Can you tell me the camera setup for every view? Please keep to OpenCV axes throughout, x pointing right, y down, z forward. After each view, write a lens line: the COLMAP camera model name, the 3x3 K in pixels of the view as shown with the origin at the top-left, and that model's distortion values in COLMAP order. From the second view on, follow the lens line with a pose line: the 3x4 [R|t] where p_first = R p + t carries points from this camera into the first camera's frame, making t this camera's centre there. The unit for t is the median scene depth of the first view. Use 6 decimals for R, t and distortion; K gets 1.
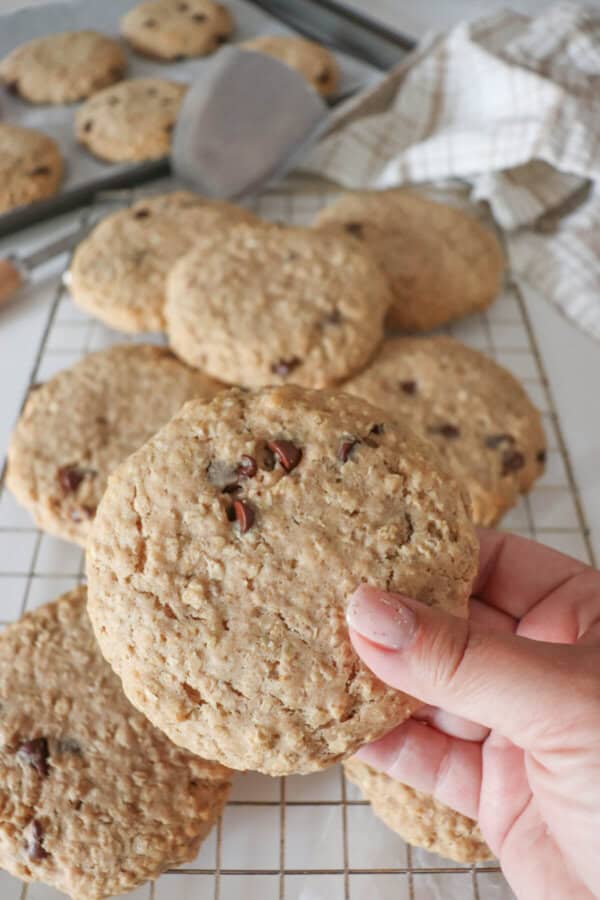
lens RADIAL K [[715.9, 0, 300.1], [0, 715.9, 462.1], [0, 0, 1]] dist [-0.127467, 0.072085]
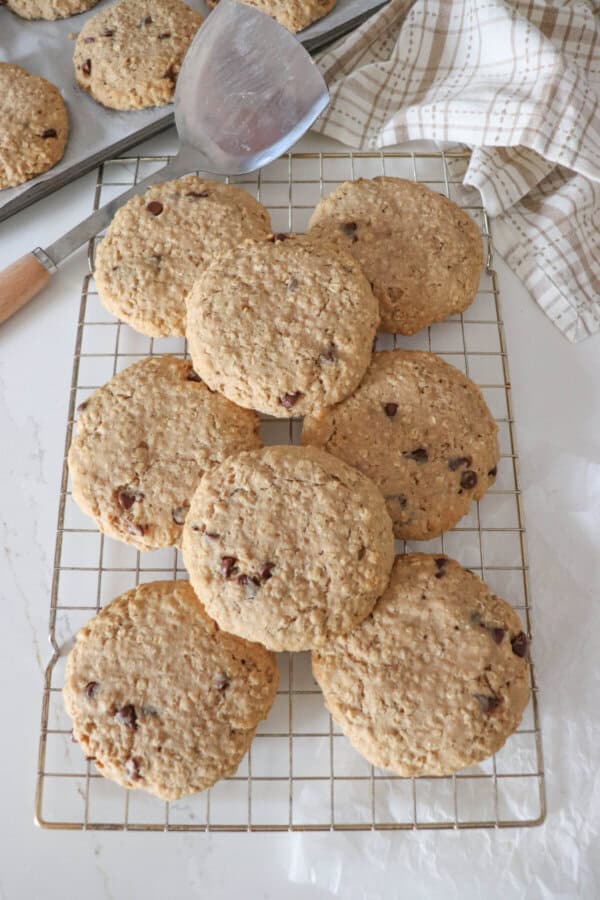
lens RADIAL K [[715.9, 0, 296.7], [0, 715.9, 449.4], [0, 0, 1]] dist [-0.127467, 0.072085]
pose [[0.999993, -0.002148, -0.003011, -0.004817], [0.003008, 0.946054, 0.323994, -0.444209], [0.002153, -0.324001, 0.946054, -0.181904]]
